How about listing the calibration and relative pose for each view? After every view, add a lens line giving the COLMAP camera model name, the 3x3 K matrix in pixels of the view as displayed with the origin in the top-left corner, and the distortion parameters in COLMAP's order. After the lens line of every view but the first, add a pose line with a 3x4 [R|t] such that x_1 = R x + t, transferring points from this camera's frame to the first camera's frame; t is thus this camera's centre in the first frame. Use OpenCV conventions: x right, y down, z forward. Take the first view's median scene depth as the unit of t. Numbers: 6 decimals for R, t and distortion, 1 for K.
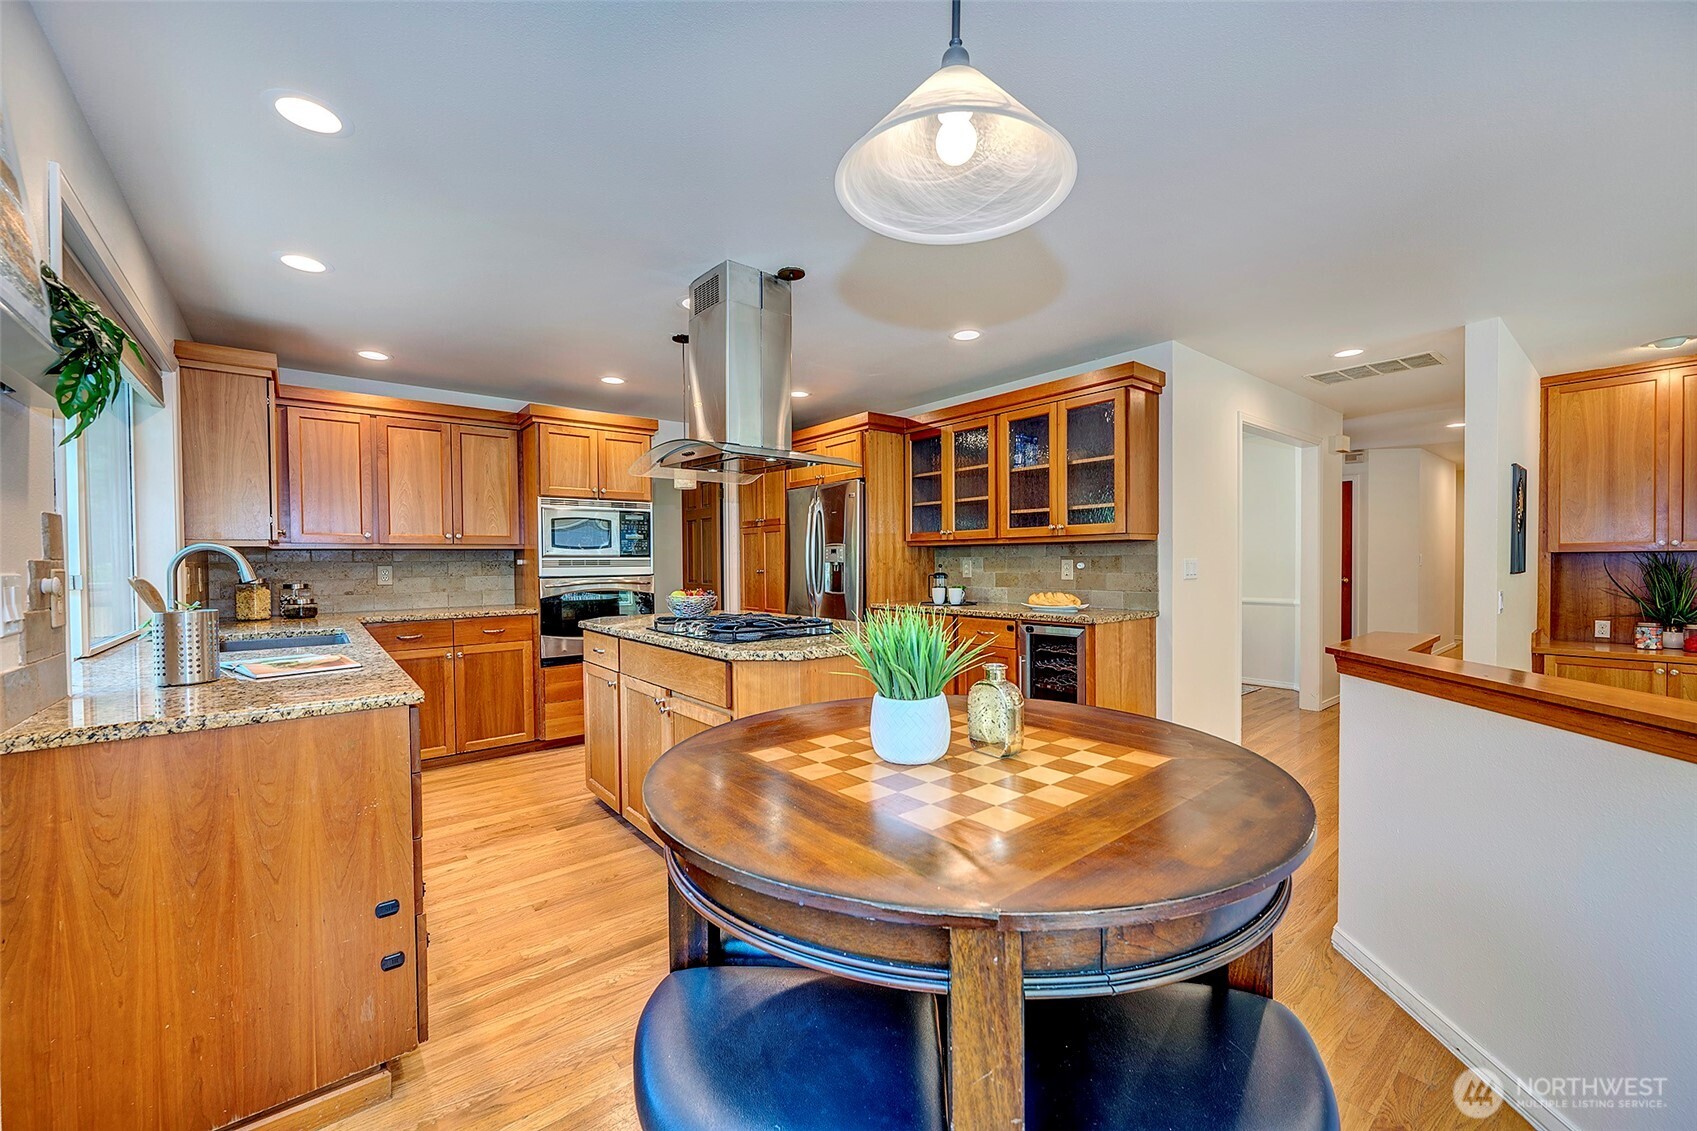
lens RADIAL K [[675.6, 0, 840.5], [0, 675.6, 563.9], [0, 0, 1]] dist [0.002345, -0.000439]
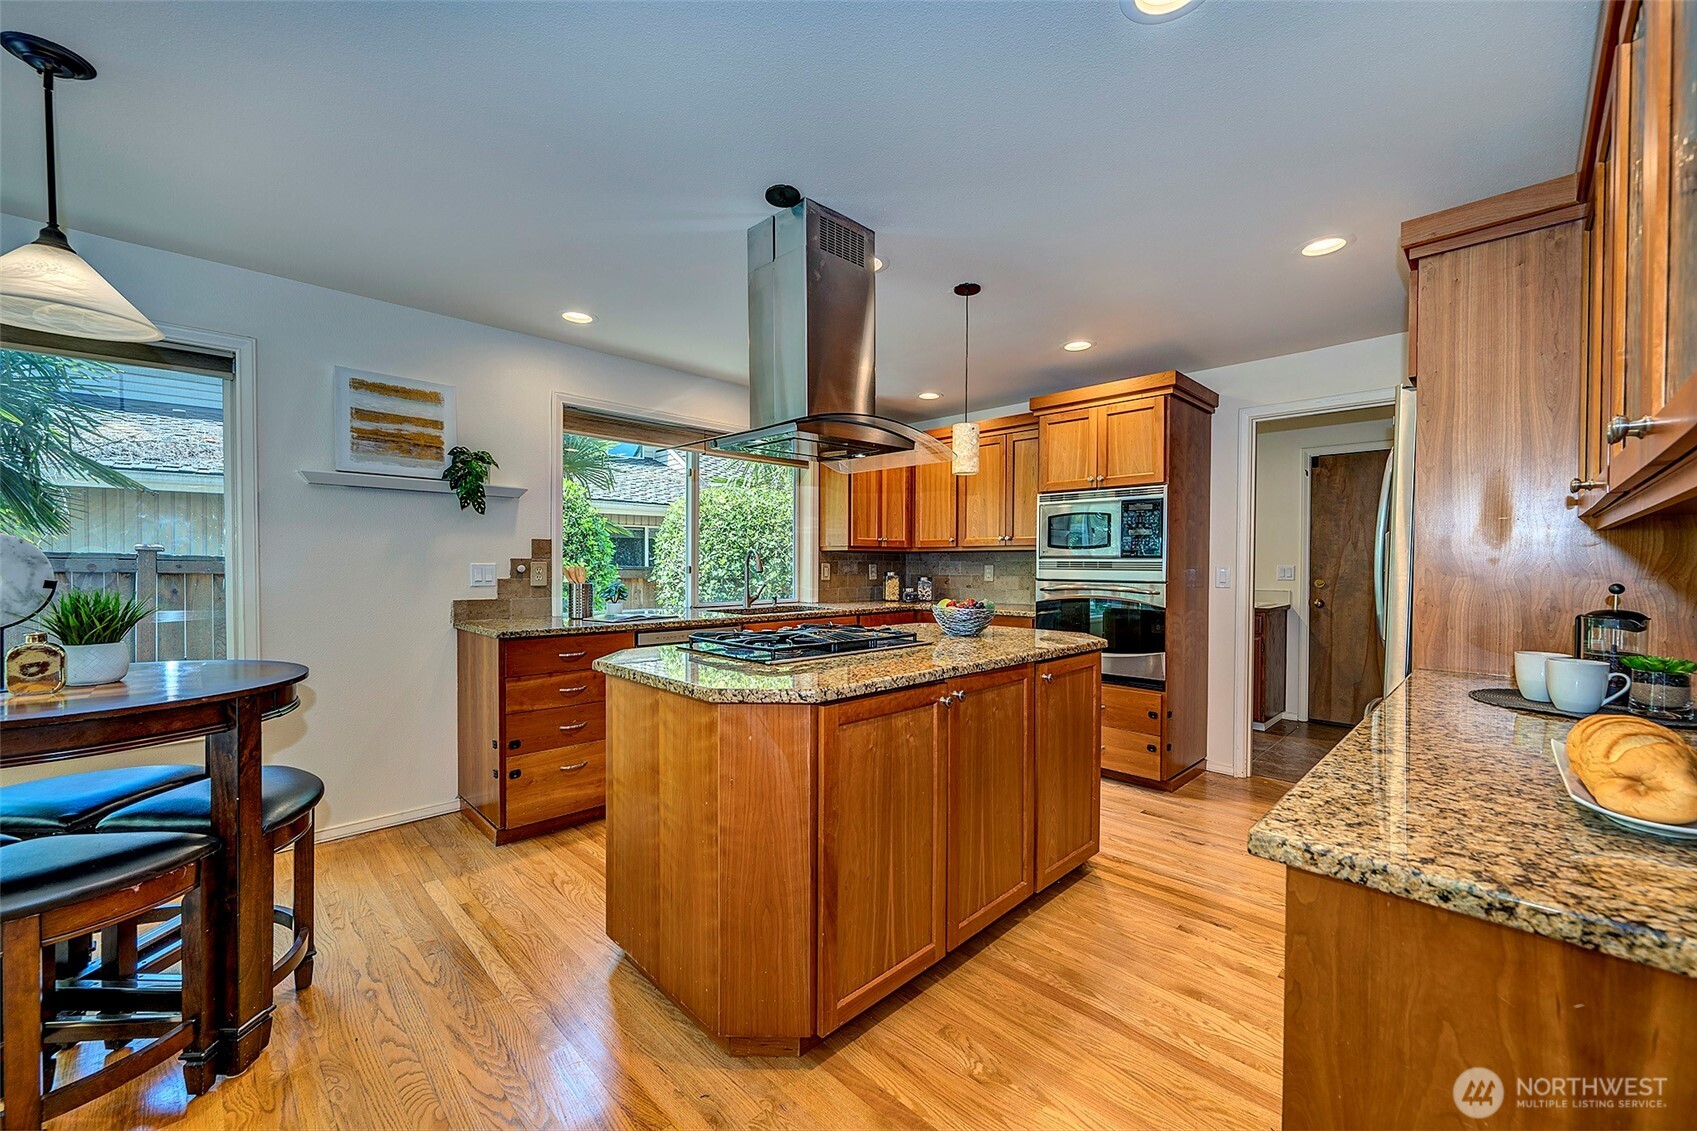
lens RADIAL K [[675.6, 0, 861.6], [0, 675.6, 562.6], [0, 0, 1]] dist [0.002345, -0.000439]
pose [[0.104814, 0.010173, -0.994440, 0.471310], [-0.014074, 0.999863, 0.008745, -0.008389], [0.994392, 0.013079, 0.104943, 0.659882]]
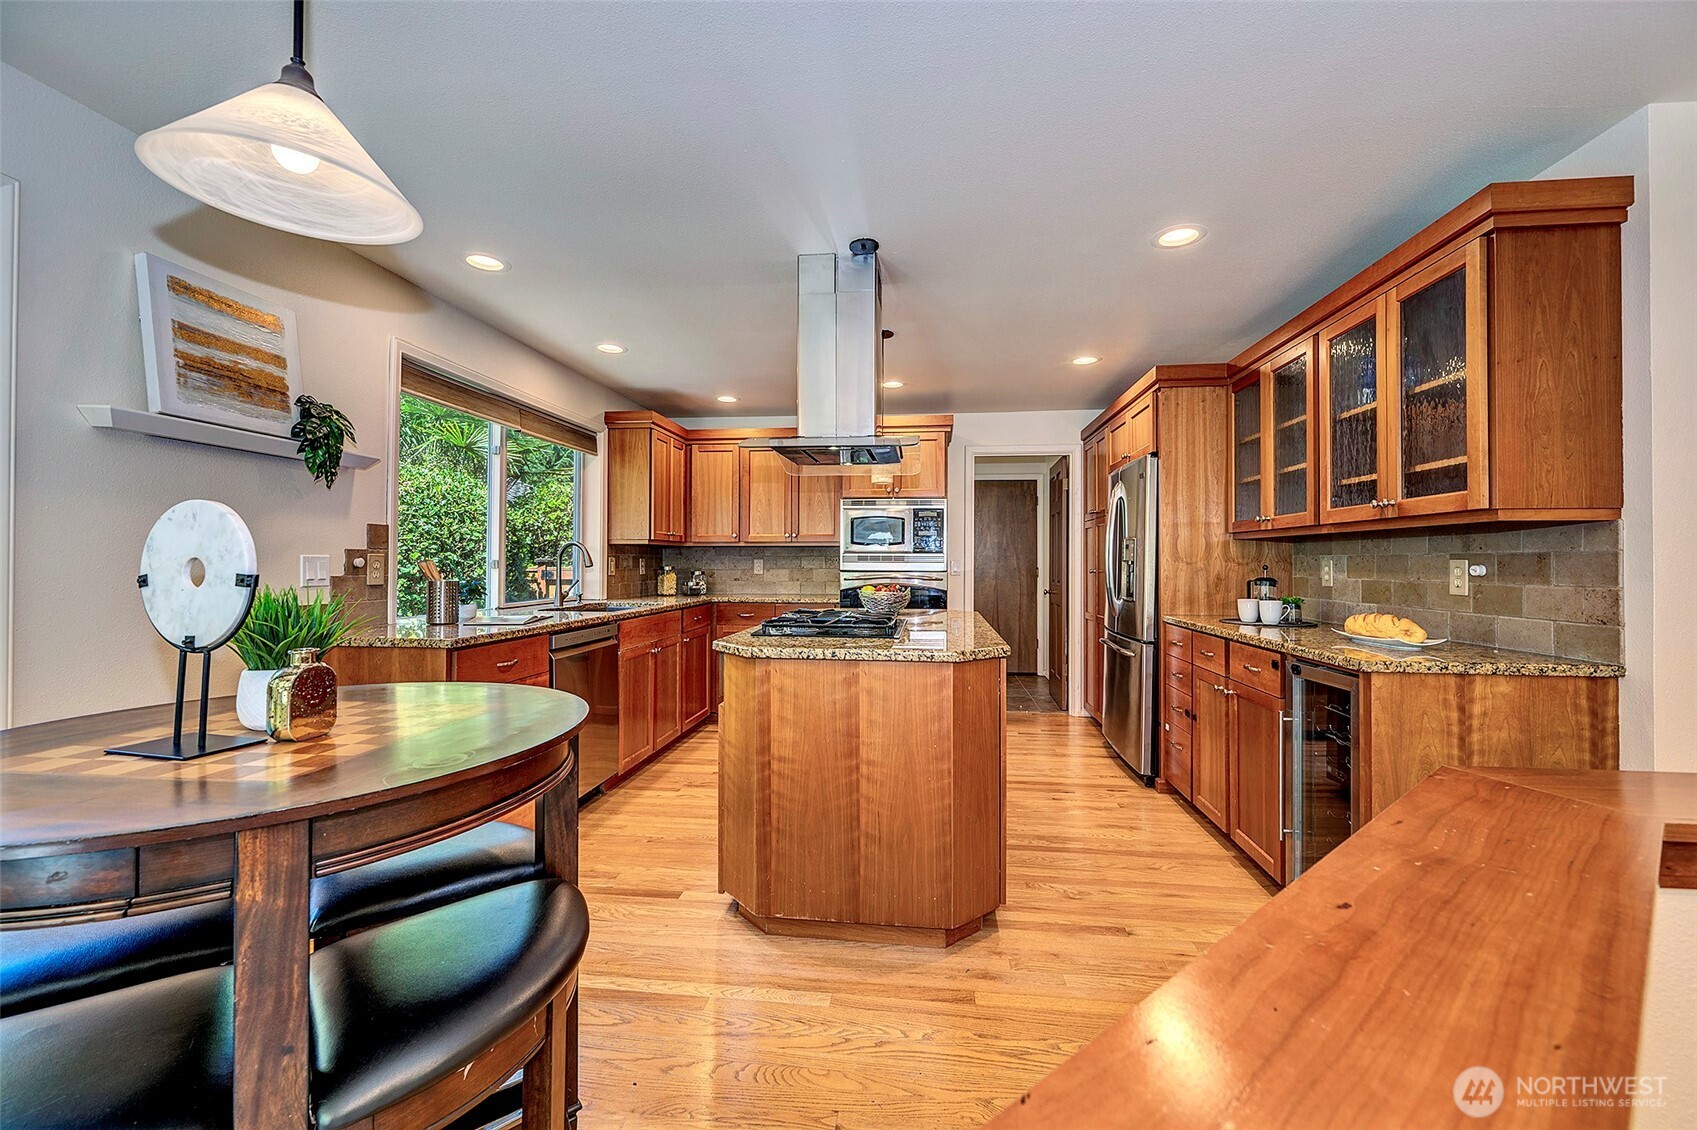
lens RADIAL K [[675.6, 0, 859.1], [0, 675.6, 548.7], [0, 0, 1]] dist [0.002345, -0.000439]
pose [[0.698098, -0.001452, -0.716001, 0.385171], [-0.016213, 0.999709, -0.017835, 0.002754], [0.715818, 0.024059, 0.697872, 0.237324]]
